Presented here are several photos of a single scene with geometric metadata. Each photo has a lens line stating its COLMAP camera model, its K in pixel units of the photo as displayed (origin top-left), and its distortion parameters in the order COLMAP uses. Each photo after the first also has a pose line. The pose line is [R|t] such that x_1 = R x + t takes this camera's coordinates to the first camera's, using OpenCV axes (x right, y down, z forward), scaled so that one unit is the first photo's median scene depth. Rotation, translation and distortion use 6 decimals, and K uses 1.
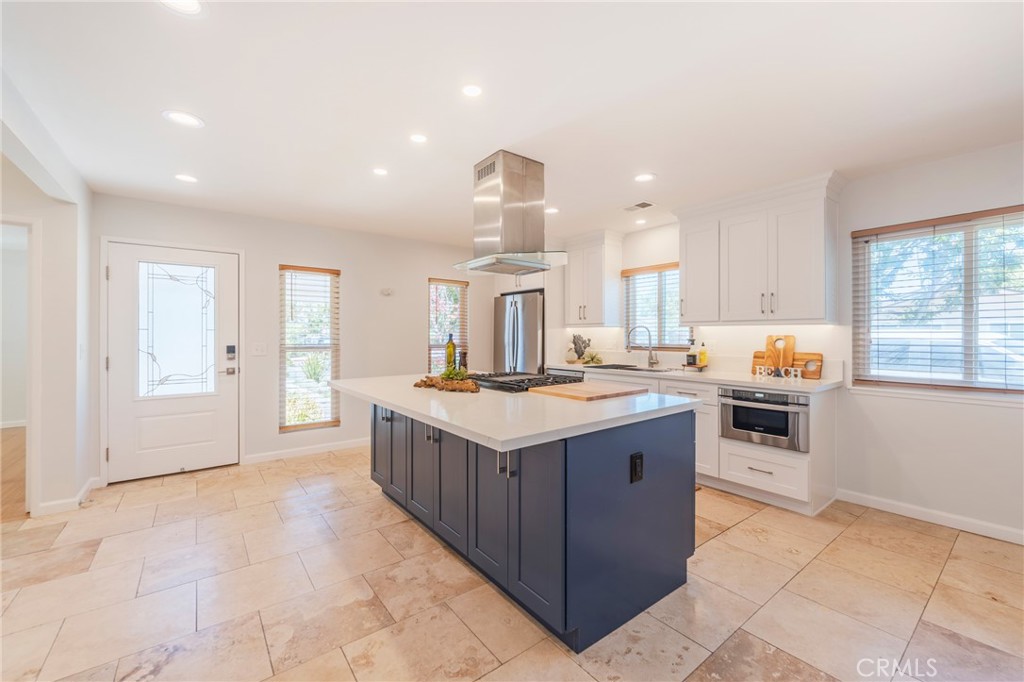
lens RADIAL K [[415.9, 0, 511.3], [0, 415.9, 331.0], [0, 0, 1]] dist [-0.000276, -0.000068]
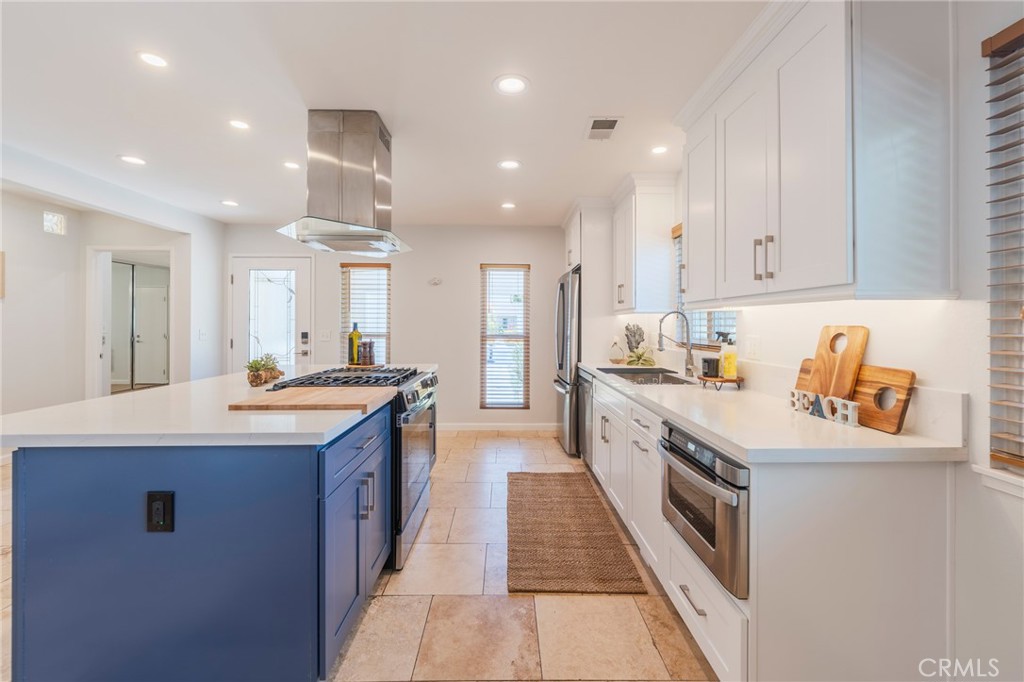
lens RADIAL K [[417.7, 0, 513.3], [0, 417.7, 322.0], [0, 0, 1]] dist [-0.000159, -0.000100]
pose [[0.805341, -0.000314, -0.592811, 0.607354], [0.000139, 1.000000, -0.000341, 0.006090], [0.592811, 0.000192, 0.805341, 0.401672]]
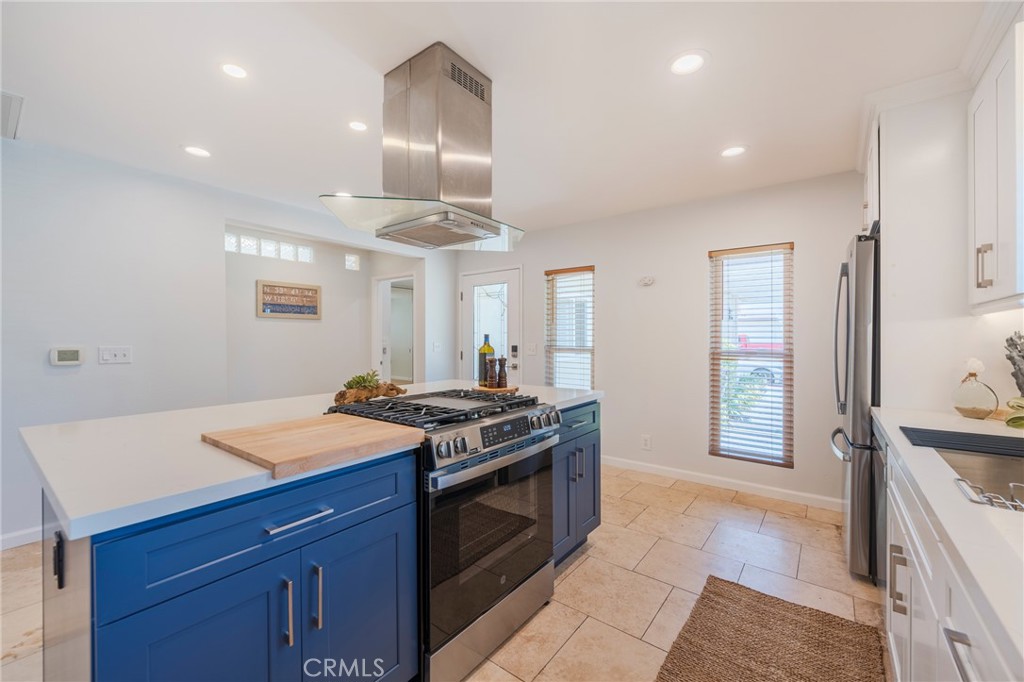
lens RADIAL K [[413.9, 0, 511.6], [0, 413.9, 338.3], [0, 0, 1]] dist [-0.000398, -0.000093]
pose [[0.258806, 0.001760, -0.965928, 0.523488], [0.007162, 0.999967, 0.003741, 0.010647], [0.965903, -0.007886, 0.258785, 0.742281]]
